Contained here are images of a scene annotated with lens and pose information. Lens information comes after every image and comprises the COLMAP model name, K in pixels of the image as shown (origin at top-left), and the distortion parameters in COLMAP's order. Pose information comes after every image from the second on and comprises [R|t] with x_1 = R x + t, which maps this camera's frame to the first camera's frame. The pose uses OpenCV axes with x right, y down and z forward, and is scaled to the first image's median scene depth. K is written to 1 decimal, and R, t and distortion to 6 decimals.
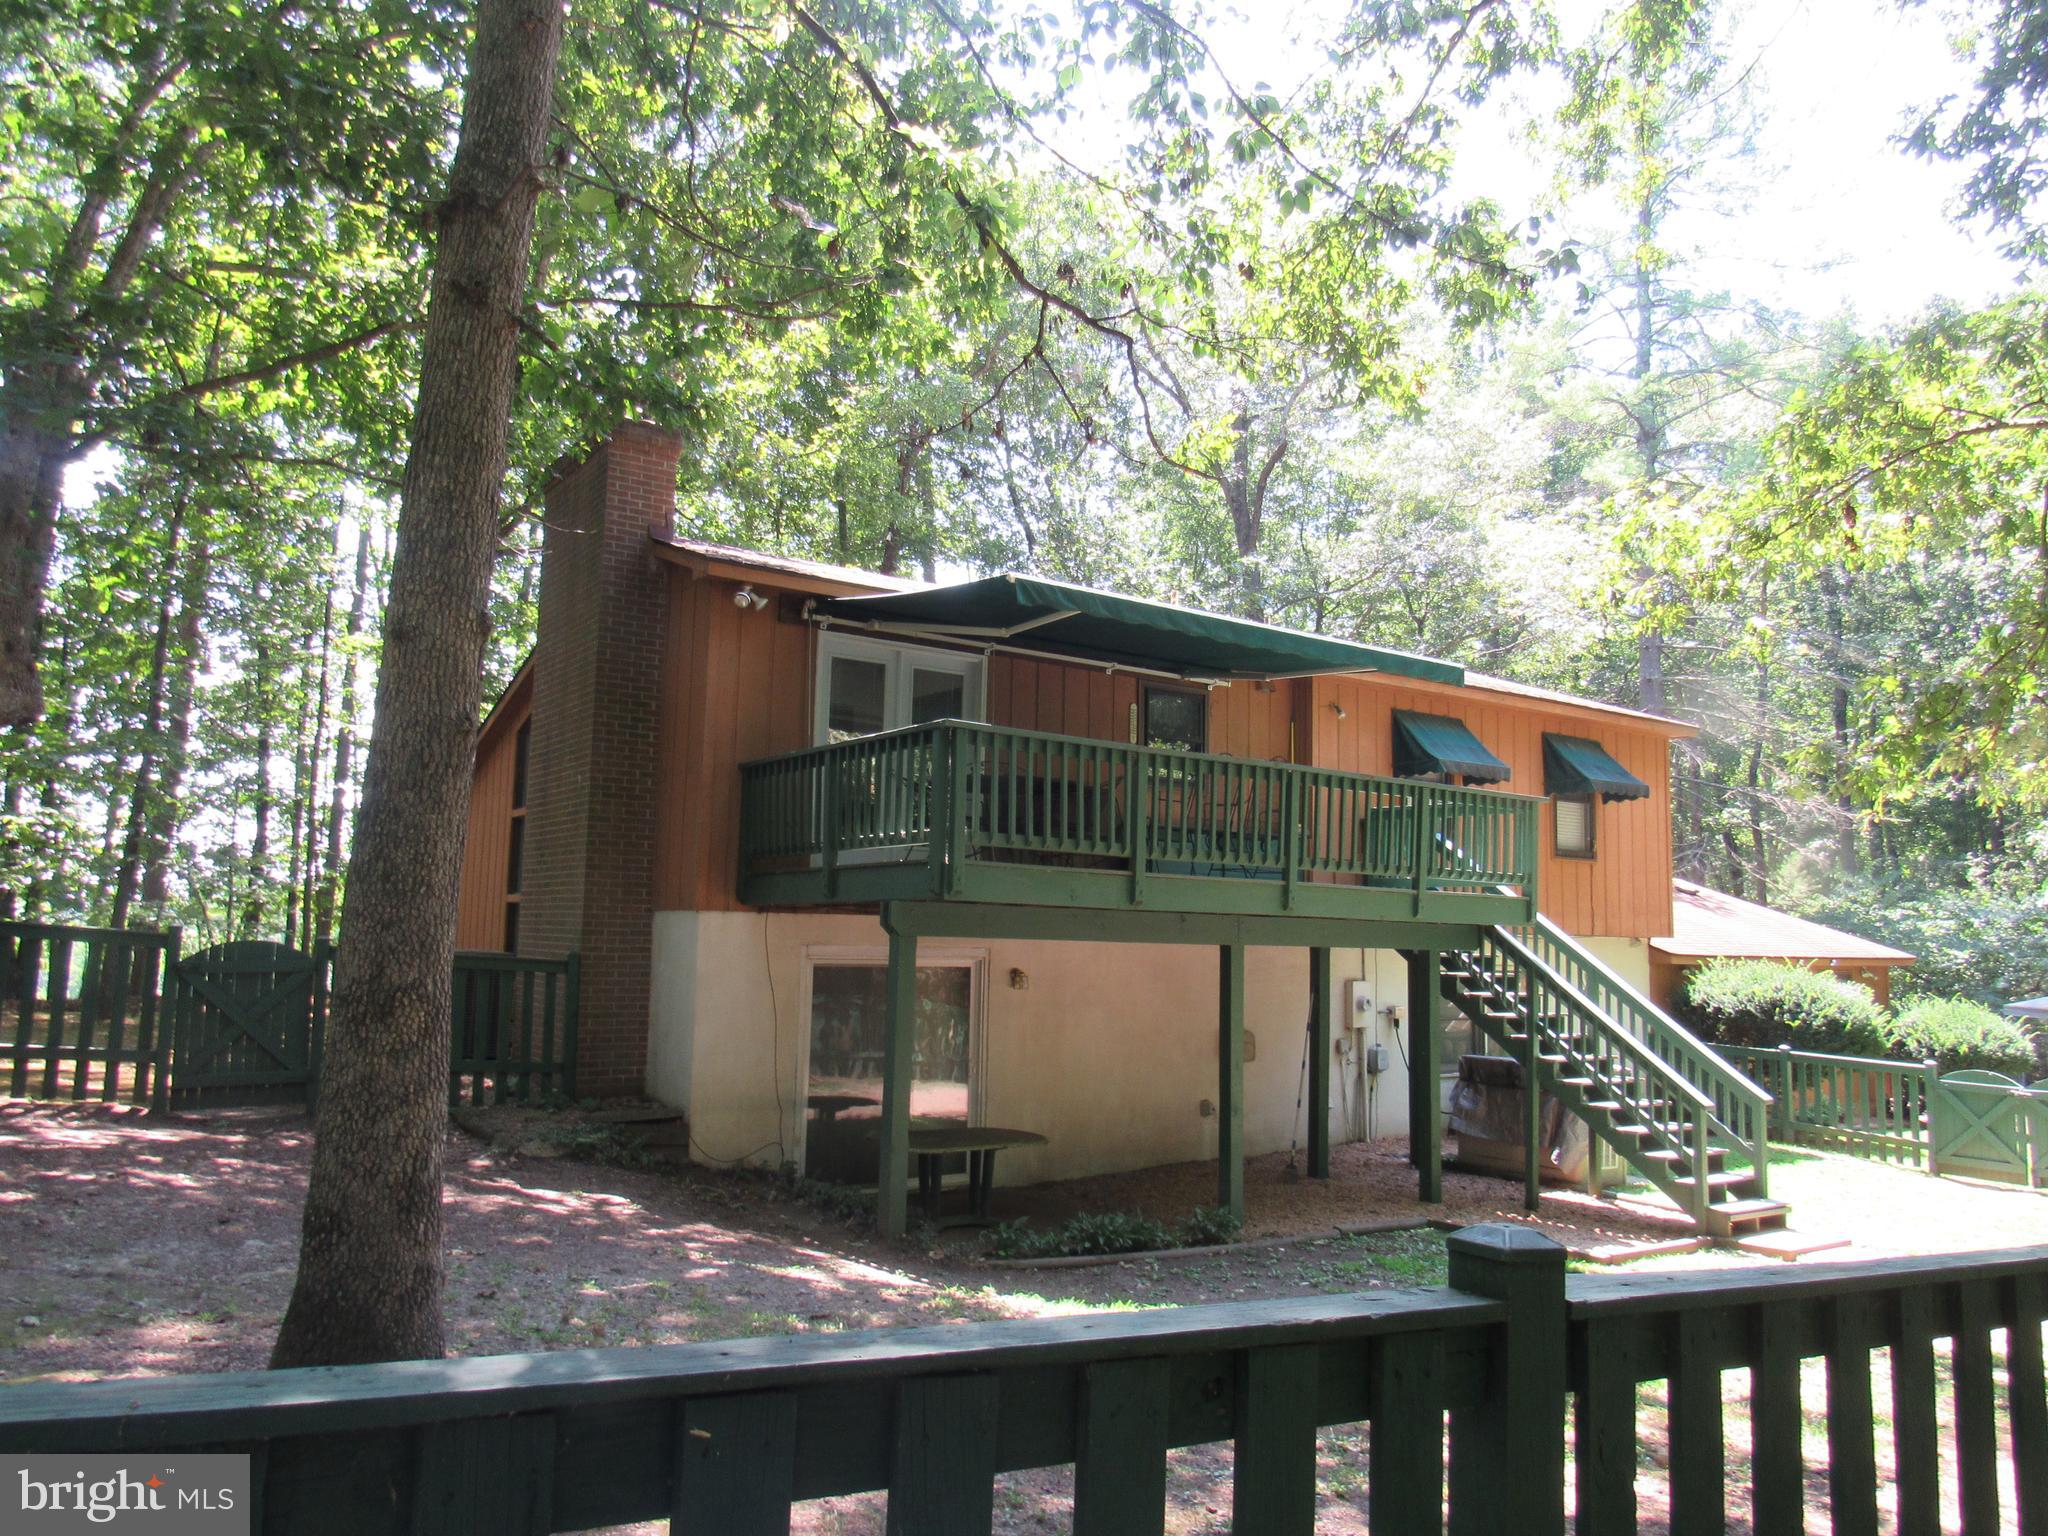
lens RADIAL K [[1467.1, 0, 1028.1], [0, 1467.1, 767.1], [0, 0, 1]] dist [-0.026266, 0.005614]
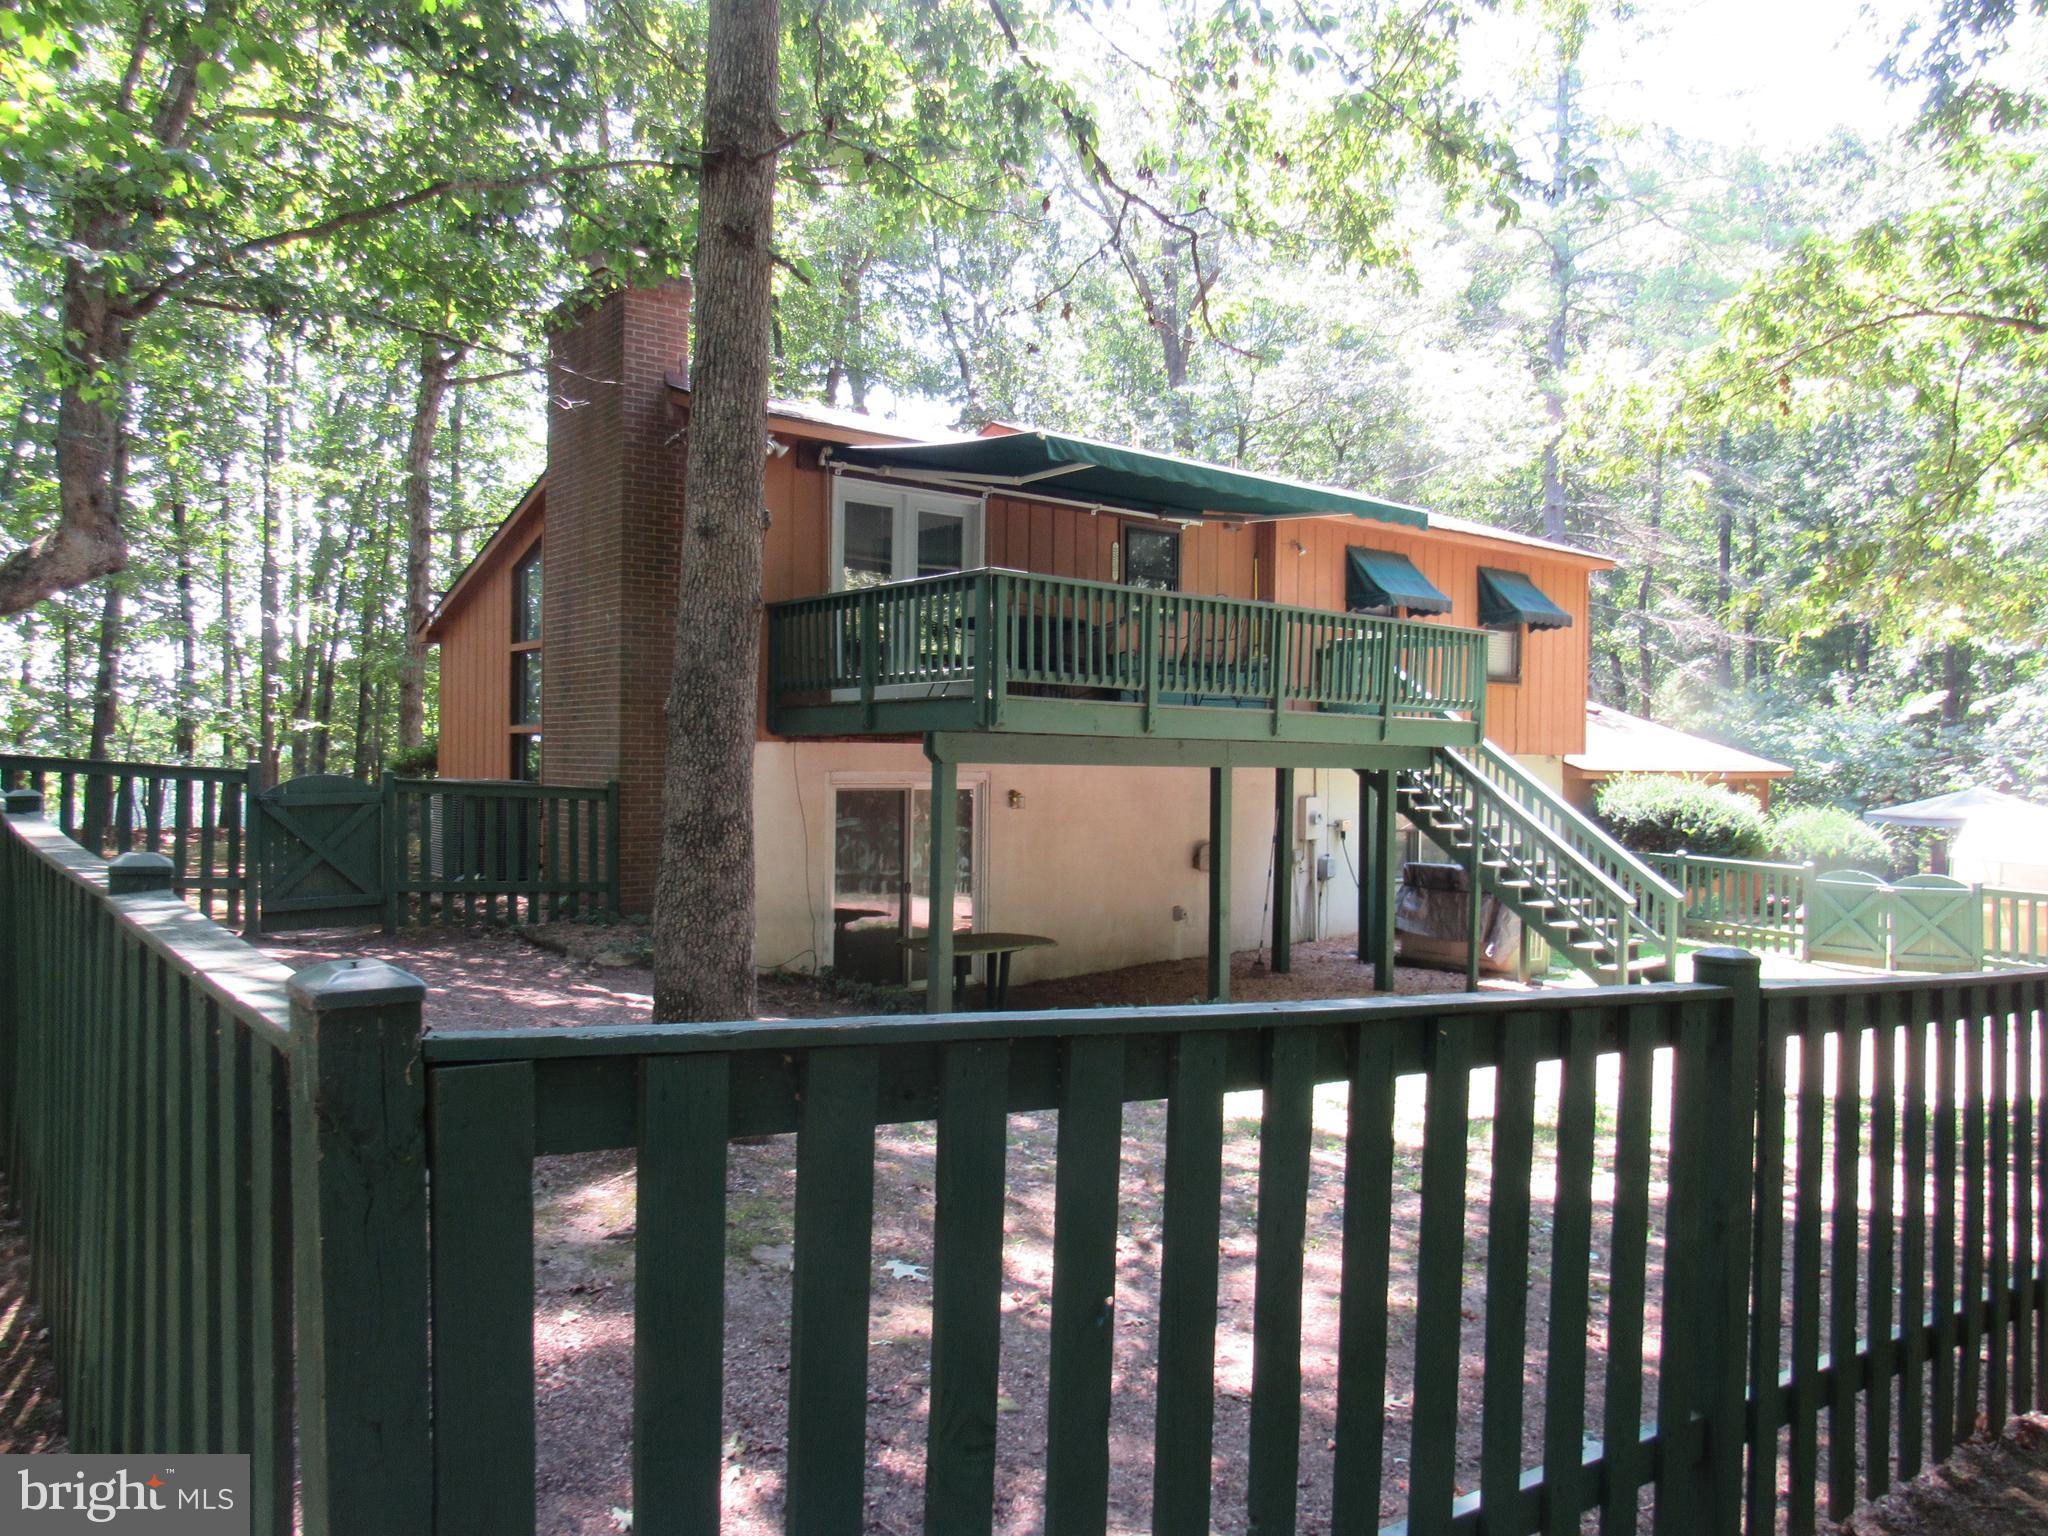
lens RADIAL K [[1467.0, 0, 1031.9], [0, 1467.0, 768.7], [0, 0, 1]] dist [-0.020786, -0.005512]
pose [[0.997147, -0.011388, 0.074620, -0.076462], [0.002057, 0.992287, 0.123941, -0.013594], [-0.075456, -0.123434, 0.989480, -0.077363]]
